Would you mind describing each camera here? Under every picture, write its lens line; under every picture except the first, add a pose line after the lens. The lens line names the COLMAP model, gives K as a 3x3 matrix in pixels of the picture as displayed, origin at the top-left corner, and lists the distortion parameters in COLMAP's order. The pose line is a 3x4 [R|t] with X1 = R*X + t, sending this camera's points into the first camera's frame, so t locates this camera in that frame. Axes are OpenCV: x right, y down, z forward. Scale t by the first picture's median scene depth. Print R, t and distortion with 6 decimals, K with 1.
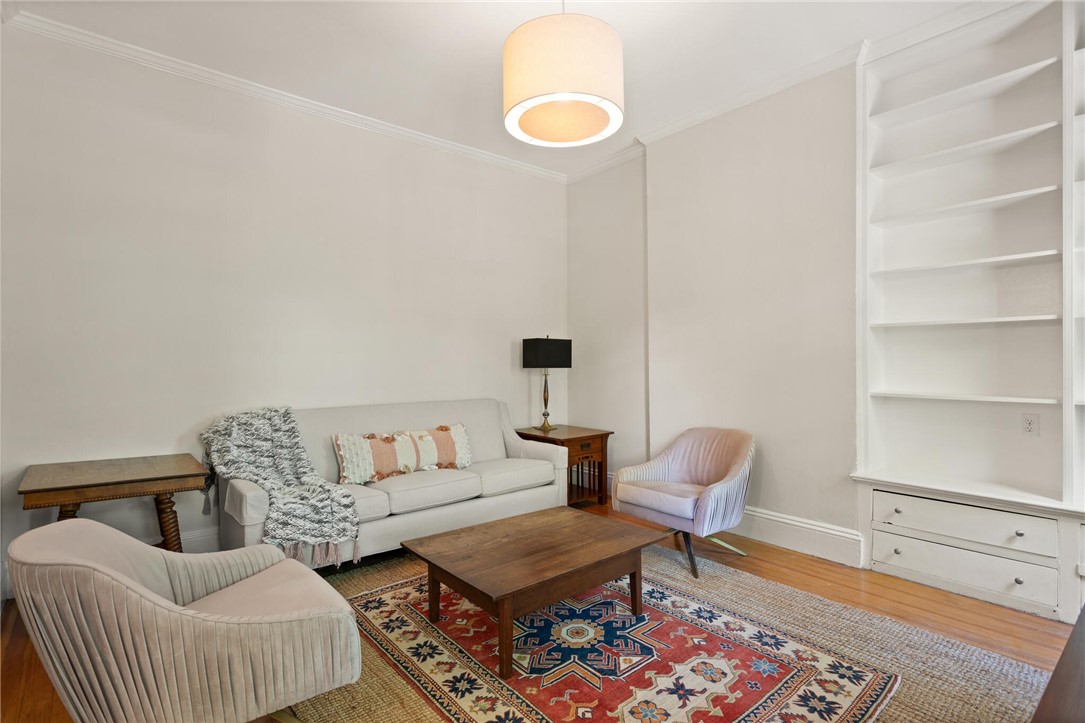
lens RADIAL K [[527.6, 0, 529.1], [0, 527.6, 361.0], [0, 0, 1]] dist [-0.007901, 0.002910]
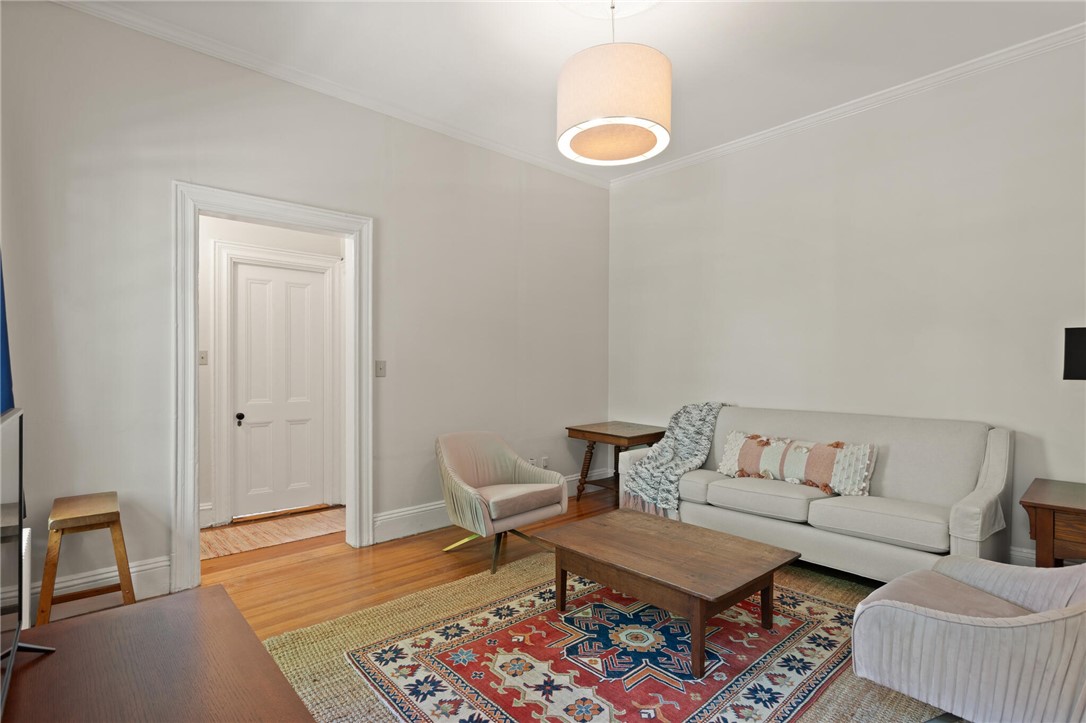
lens RADIAL K [[528.1, 0, 543.7], [0, 528.1, 362.1], [0, 0, 1]] dist [-0.007901, 0.002910]
pose [[0.053548, 0.007303, -0.998539, 1.053287], [0.002107, 0.999970, 0.007427, -0.017980], [0.998563, -0.002502, 0.053531, 0.745910]]
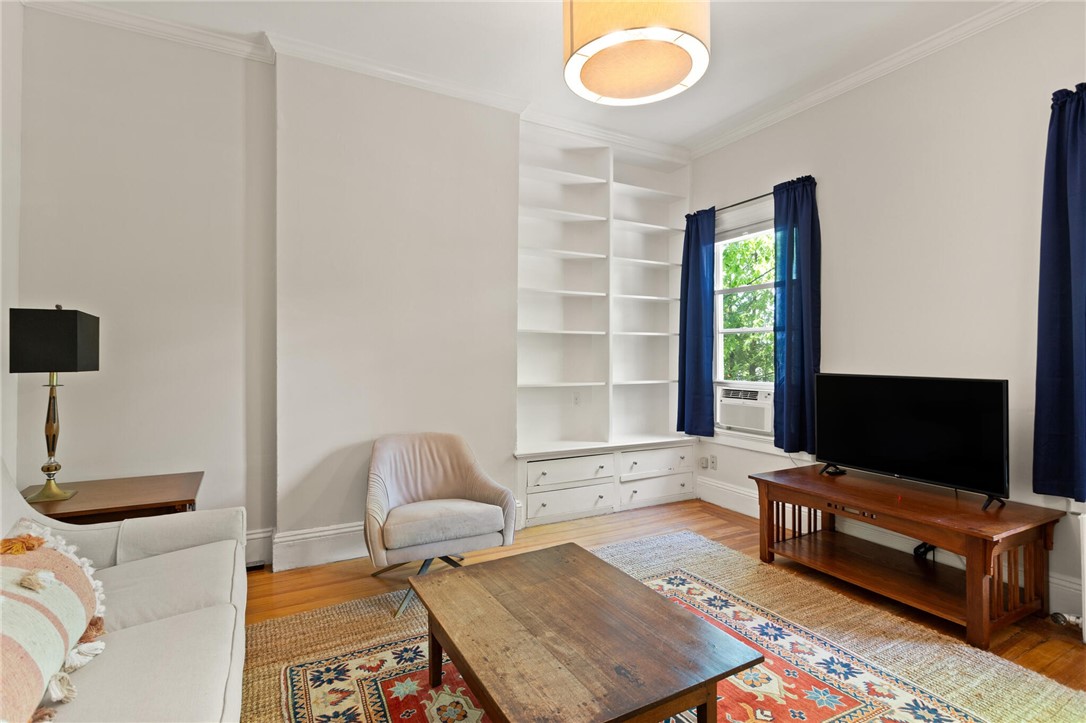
lens RADIAL K [[528.1, 0, 529.3], [0, 528.1, 351.6], [0, 0, 1]] dist [-0.007901, 0.002910]
pose [[0.184834, 0.015846, 0.982642, -0.719856], [-0.003526, 0.999874, -0.015460, 0.001591], [-0.982763, -0.000607, 0.184866, 0.938872]]
